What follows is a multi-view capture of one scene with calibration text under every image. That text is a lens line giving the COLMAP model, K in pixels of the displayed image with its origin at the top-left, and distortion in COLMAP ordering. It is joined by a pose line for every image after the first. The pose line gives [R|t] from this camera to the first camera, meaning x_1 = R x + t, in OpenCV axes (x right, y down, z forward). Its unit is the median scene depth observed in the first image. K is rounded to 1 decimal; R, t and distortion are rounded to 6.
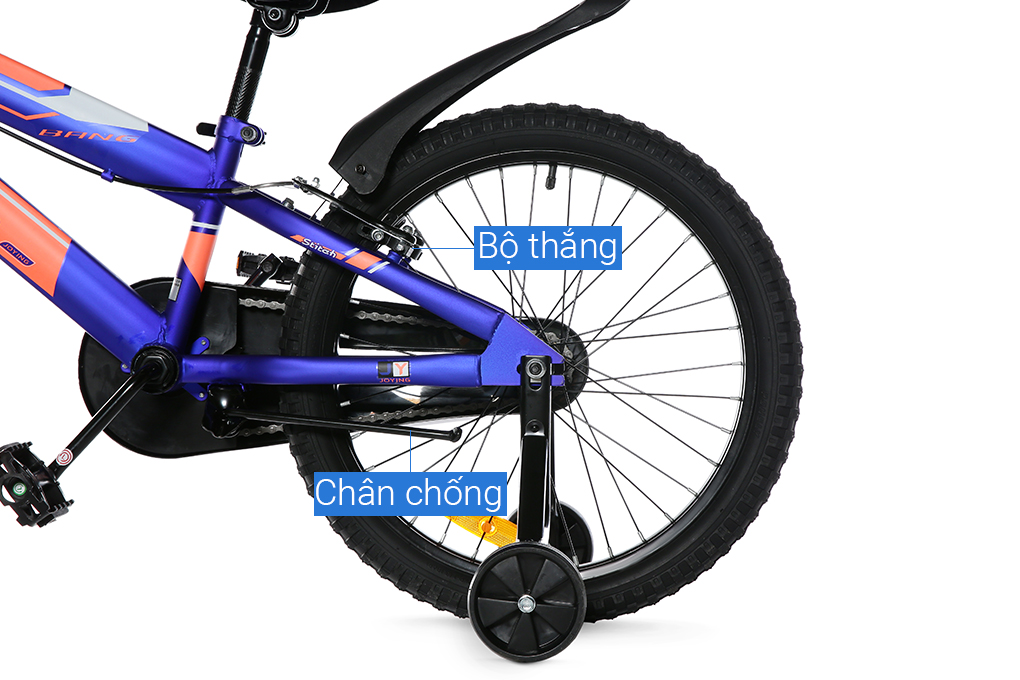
lens RADIAL K [[1939.8, 0, 455.6], [0, 1939.8, 352.3], [0, 0, 1]] dist [0.132144, 0.000000]
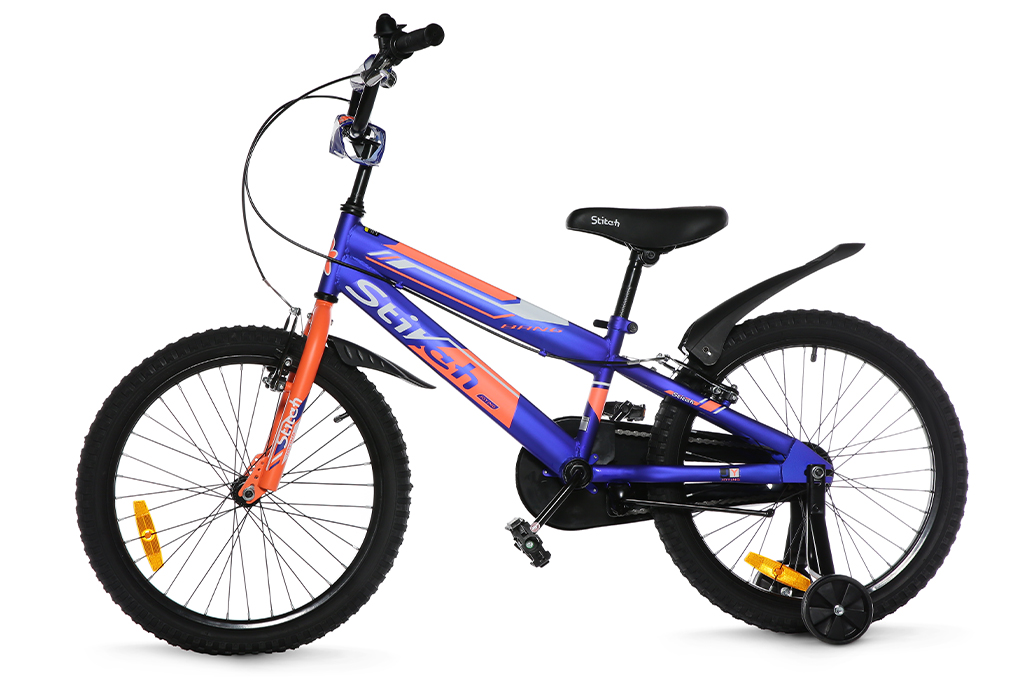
lens RADIAL K [[1939.8, 0, 542.8], [0, 1939.8, 351.8], [0, 0, 1]] dist [0.132144, 0.000000]
pose [[0.992803, 0.003324, 0.119717, -0.370389], [0.004523, 0.997861, -0.065216, 0.012584], [-0.119678, 0.065288, 0.990664, -0.582791]]
